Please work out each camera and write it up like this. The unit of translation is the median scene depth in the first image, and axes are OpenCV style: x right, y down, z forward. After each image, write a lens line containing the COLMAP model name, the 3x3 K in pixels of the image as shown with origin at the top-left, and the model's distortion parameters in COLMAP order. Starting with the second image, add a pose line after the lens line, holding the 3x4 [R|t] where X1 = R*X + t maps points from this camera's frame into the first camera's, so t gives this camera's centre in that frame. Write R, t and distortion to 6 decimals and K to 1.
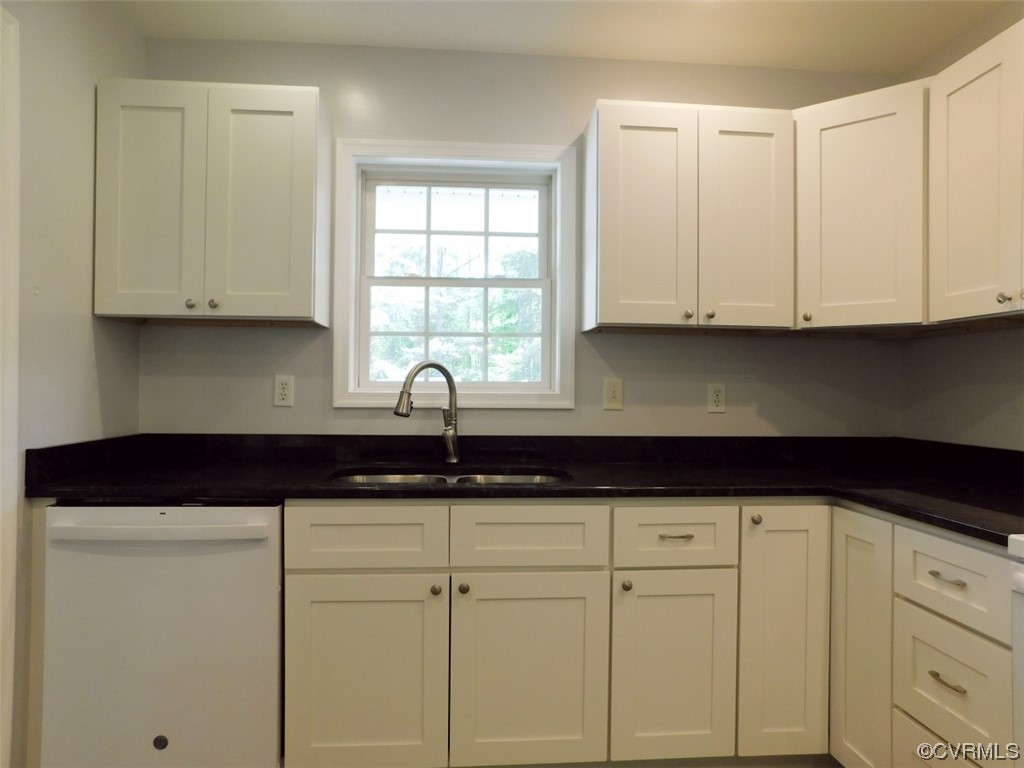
lens RADIAL K [[692.0, 0, 516.9], [0, 692.0, 380.9], [0, 0, 1]] dist [-0.057201, 0.041630]
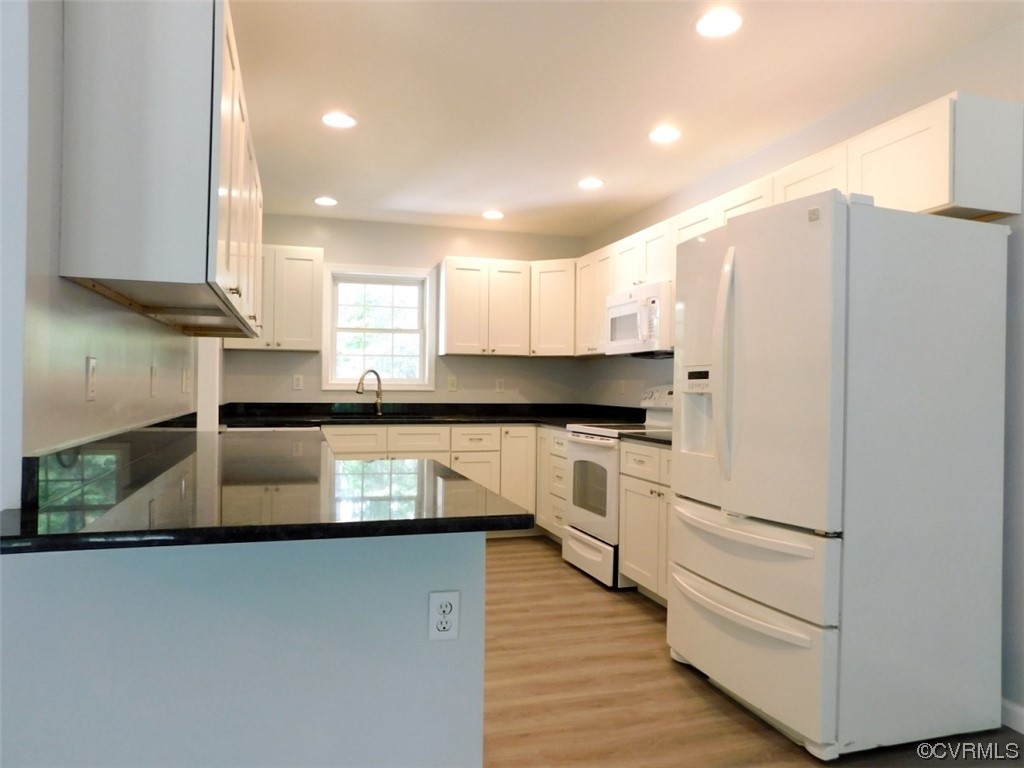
lens RADIAL K [[692.0, 0, 519.5], [0, 692.0, 377.3], [0, 0, 1]] dist [-0.057201, 0.041630]
pose [[0.975639, 0.002216, 0.219370, -0.144700], [-0.003033, 0.999990, 0.003388, -0.010565], [-0.219360, -0.003971, 0.975636, -1.275560]]
